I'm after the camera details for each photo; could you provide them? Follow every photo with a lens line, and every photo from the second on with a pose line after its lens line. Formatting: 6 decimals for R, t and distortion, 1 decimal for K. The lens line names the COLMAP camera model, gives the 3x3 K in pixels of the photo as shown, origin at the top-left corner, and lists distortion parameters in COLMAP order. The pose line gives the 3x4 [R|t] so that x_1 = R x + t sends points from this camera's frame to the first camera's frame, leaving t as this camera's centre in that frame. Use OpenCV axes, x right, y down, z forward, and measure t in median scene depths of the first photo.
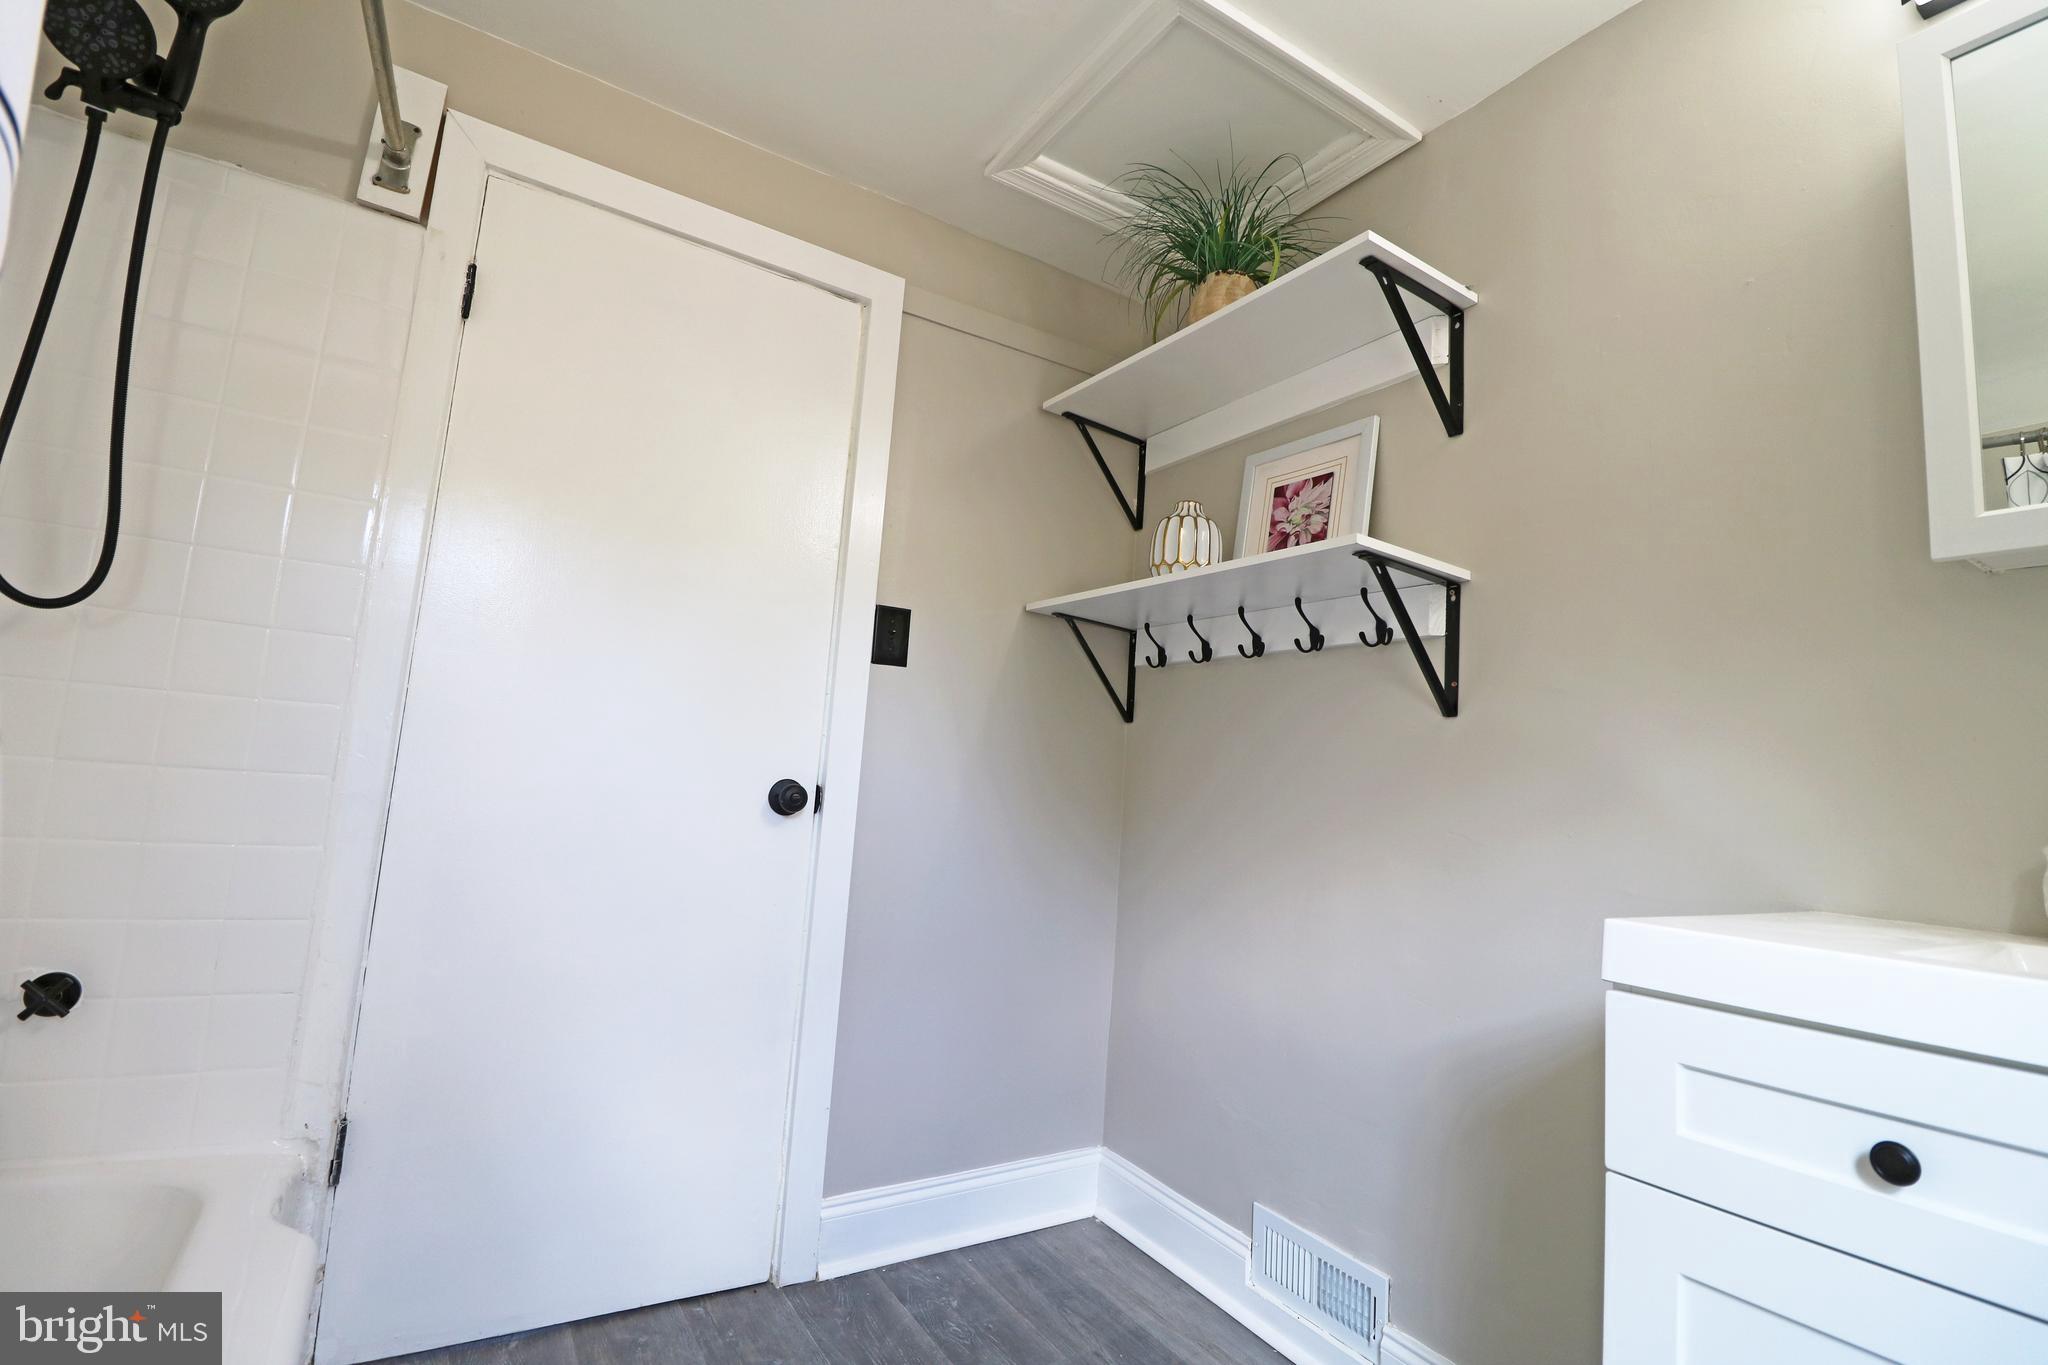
lens RADIAL K [[954.4, 0, 1039.4], [0, 954.4, 668.6], [0, 0, 1]] dist [-0.001049, -0.012462]
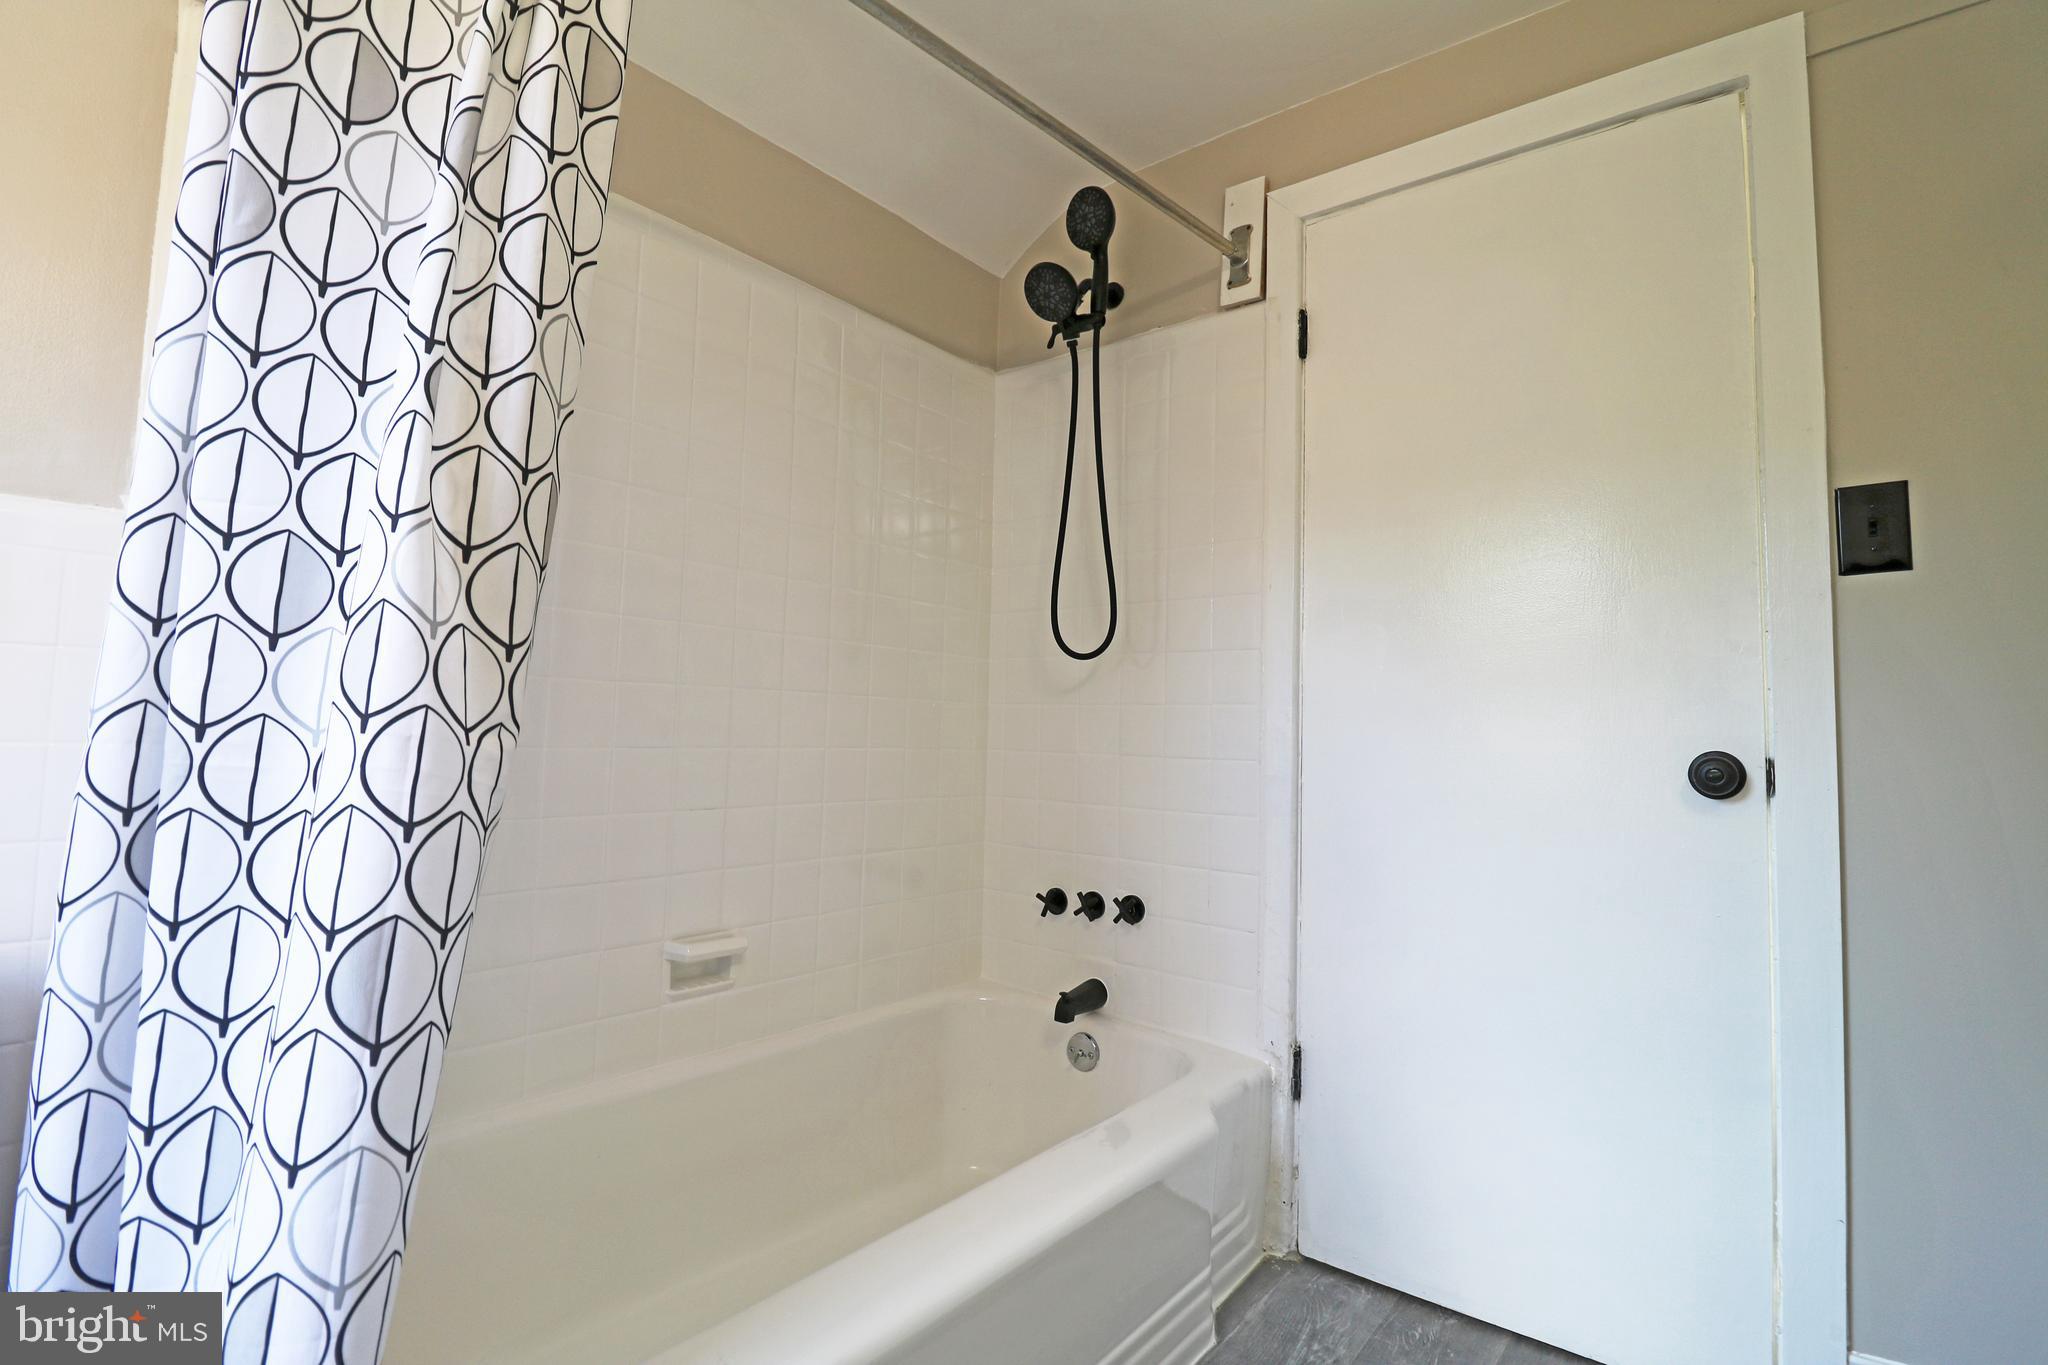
lens RADIAL K [[954.4, 0, 1039.4], [0, 954.4, 668.6], [0, 0, 1]] dist [-0.001049, -0.012462]
pose [[0.321161, -0.124323, -0.938829, 0.333263], [0.115739, 0.989067, -0.091383, 0.069227], [0.939926, -0.079311, 0.332038, 0.304115]]
